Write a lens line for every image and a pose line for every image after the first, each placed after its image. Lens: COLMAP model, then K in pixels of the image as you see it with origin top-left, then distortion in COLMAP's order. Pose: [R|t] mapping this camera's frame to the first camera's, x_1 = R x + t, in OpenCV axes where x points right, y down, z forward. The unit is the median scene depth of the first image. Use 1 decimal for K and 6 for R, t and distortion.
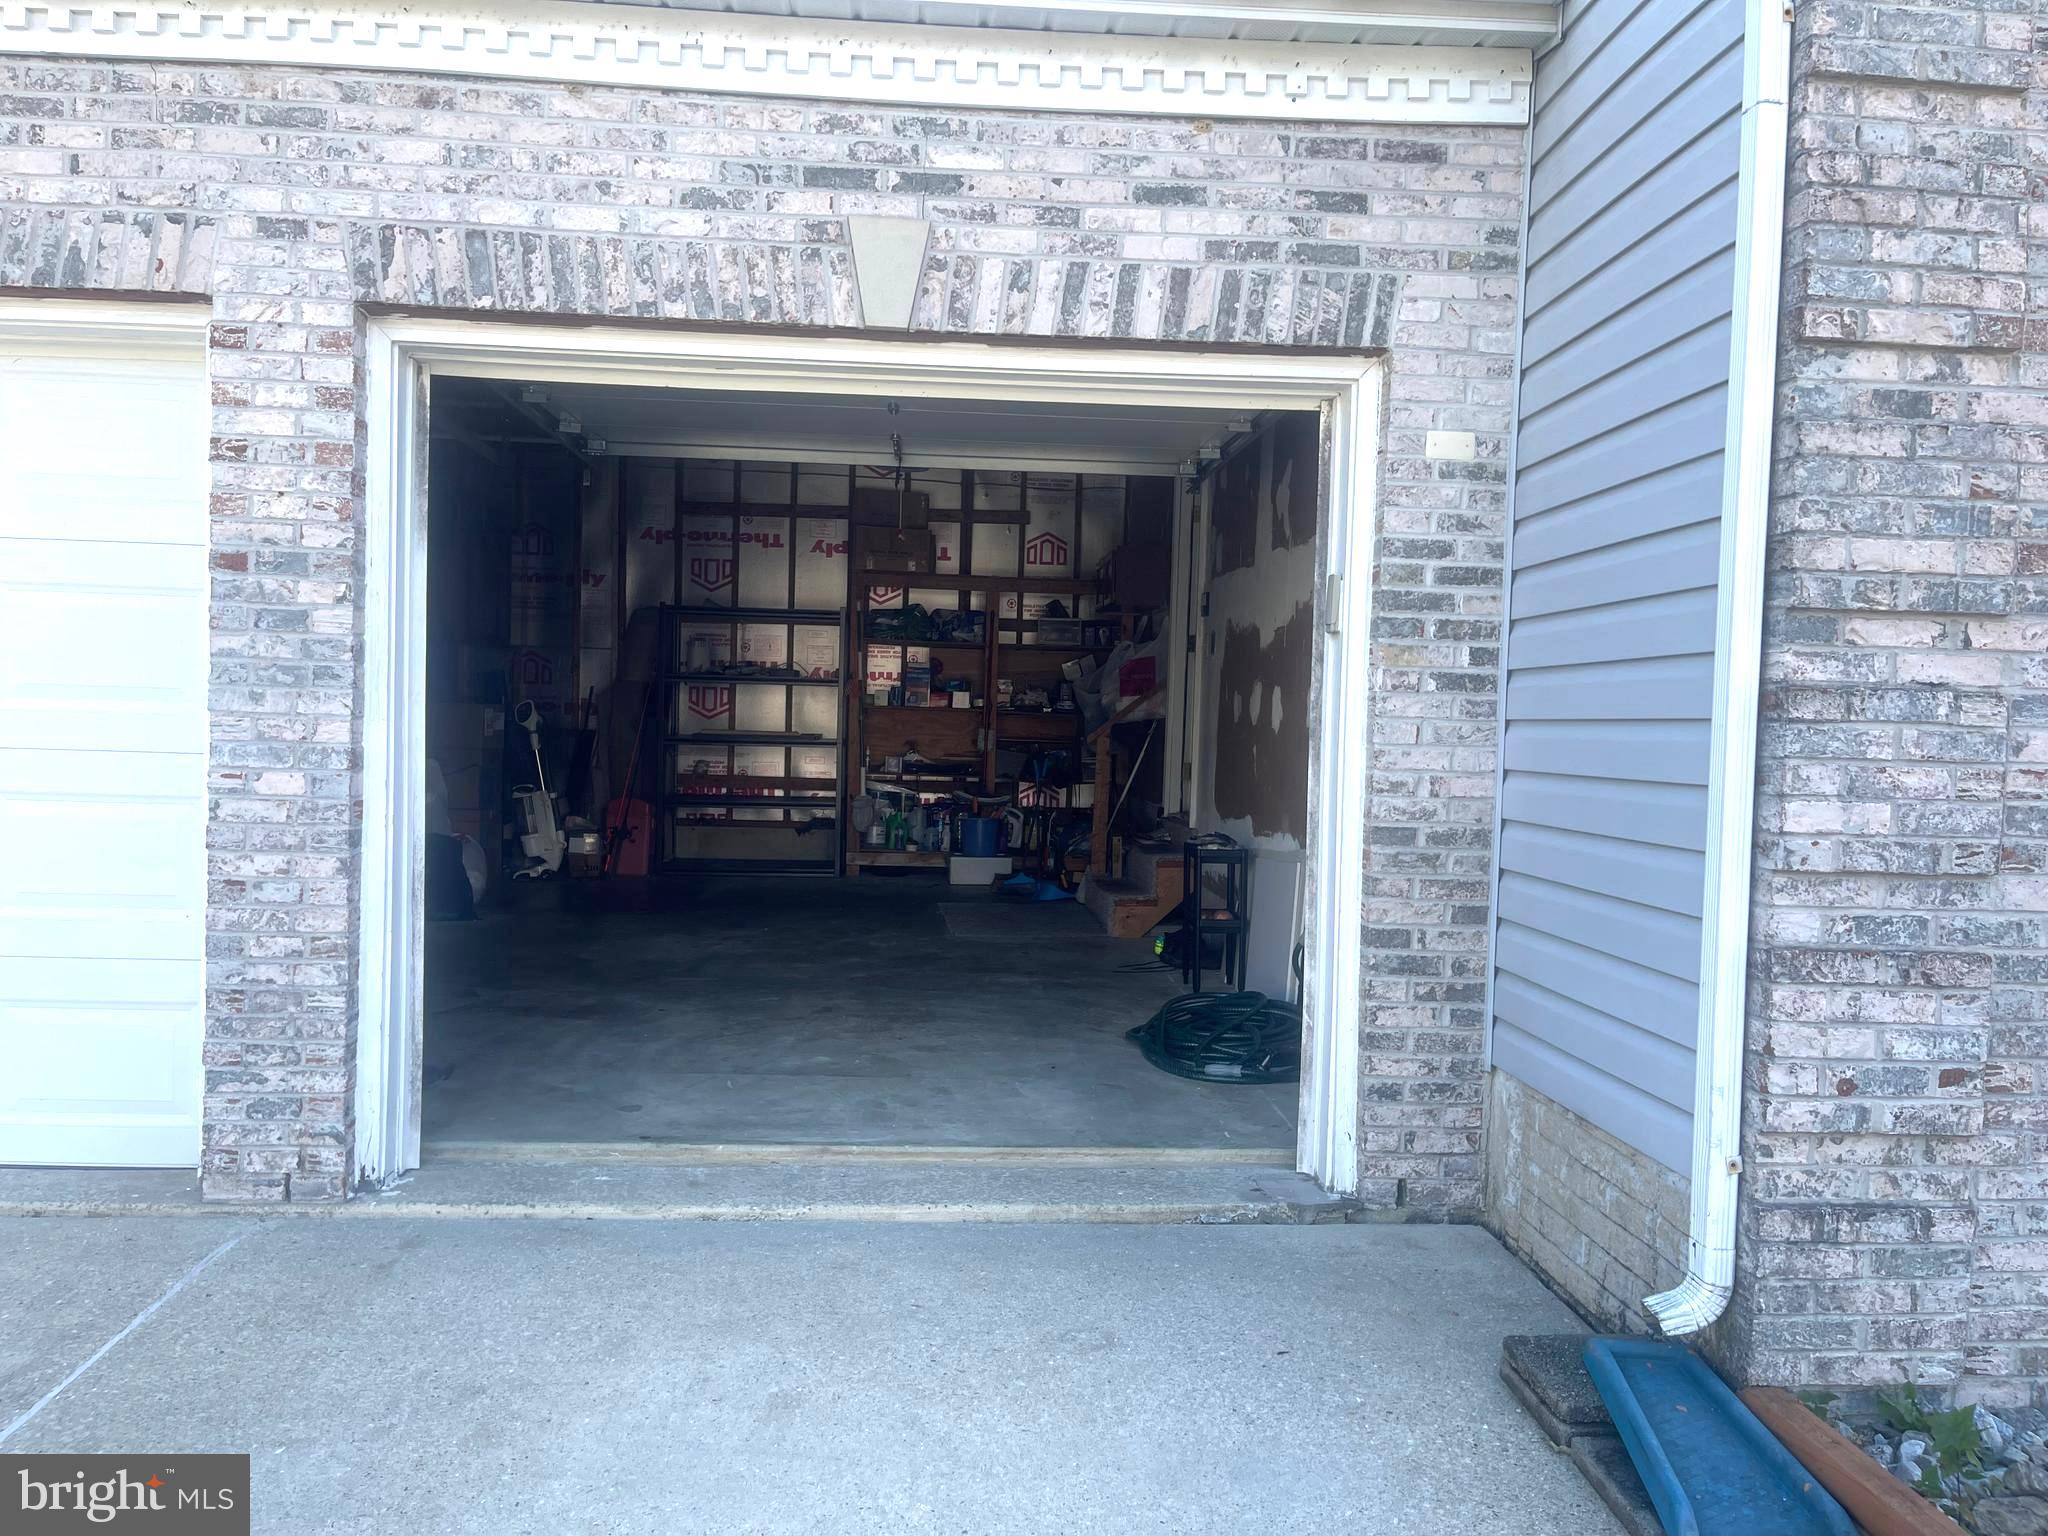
lens RADIAL K [[1551.5, 0, 1030.2], [0, 1551.5, 766.1], [0, 0, 1]] dist [0.053284, -0.050710]
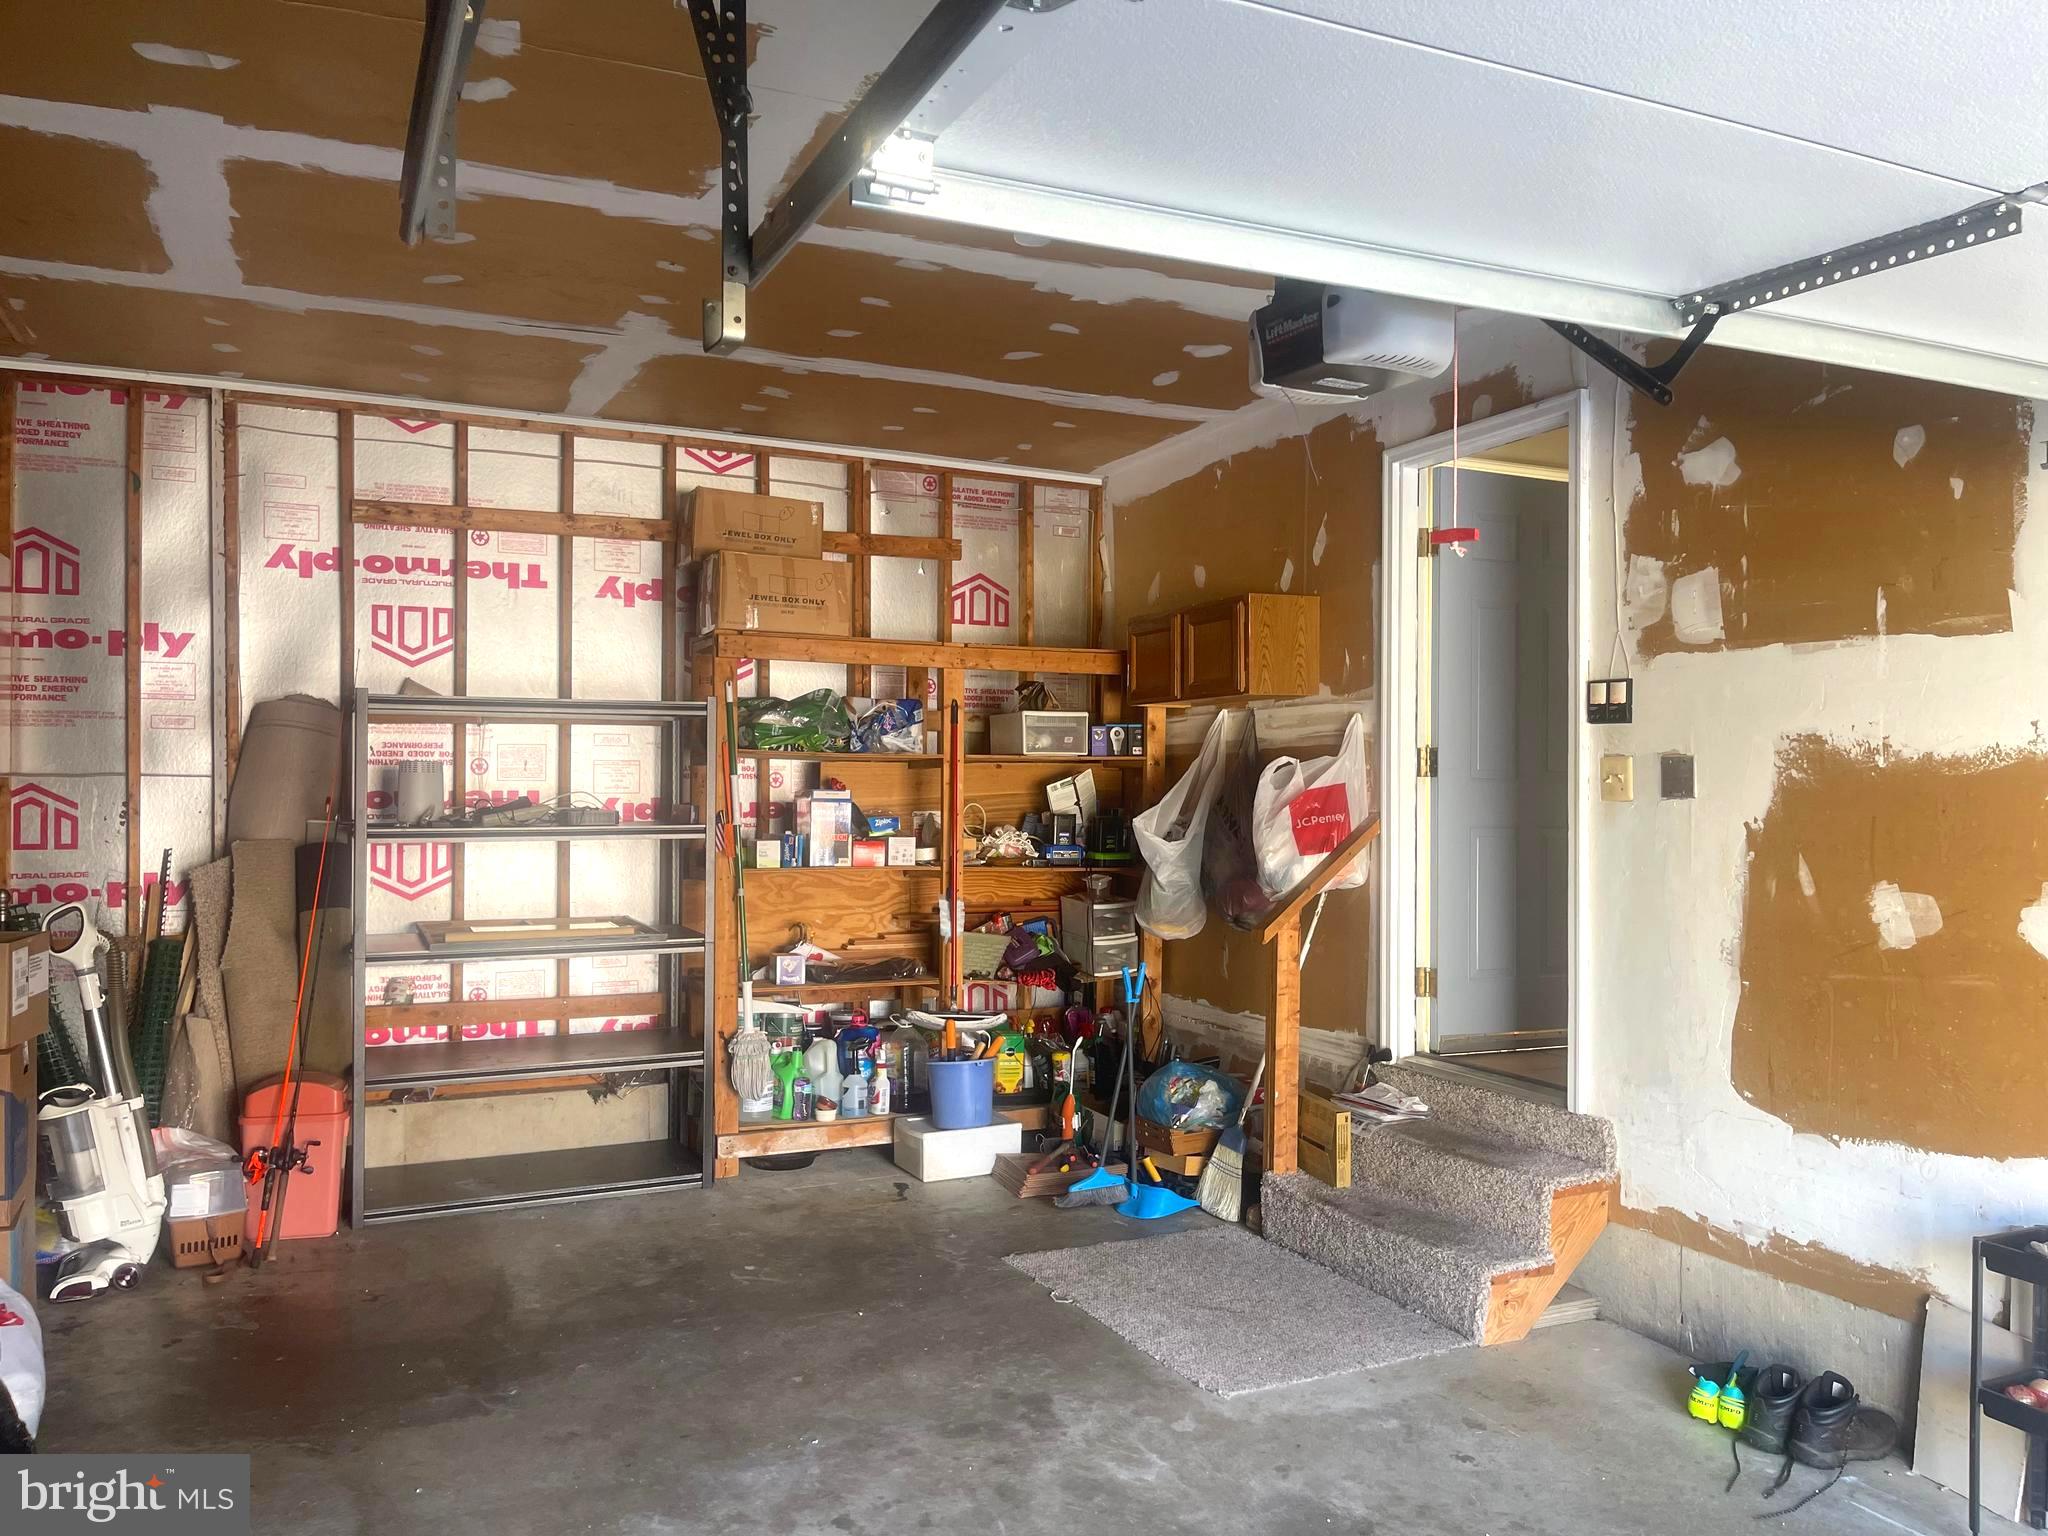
lens RADIAL K [[1551.5, 0, 1019.2], [0, 1551.5, 773.8], [0, 0, 1]] dist [0.053284, -0.050710]
pose [[0.934547, -0.021797, 0.355171, -0.201877], [0.033682, 0.999059, -0.027312, -0.052587], [-0.354242, 0.037487, 0.934402, 0.416073]]
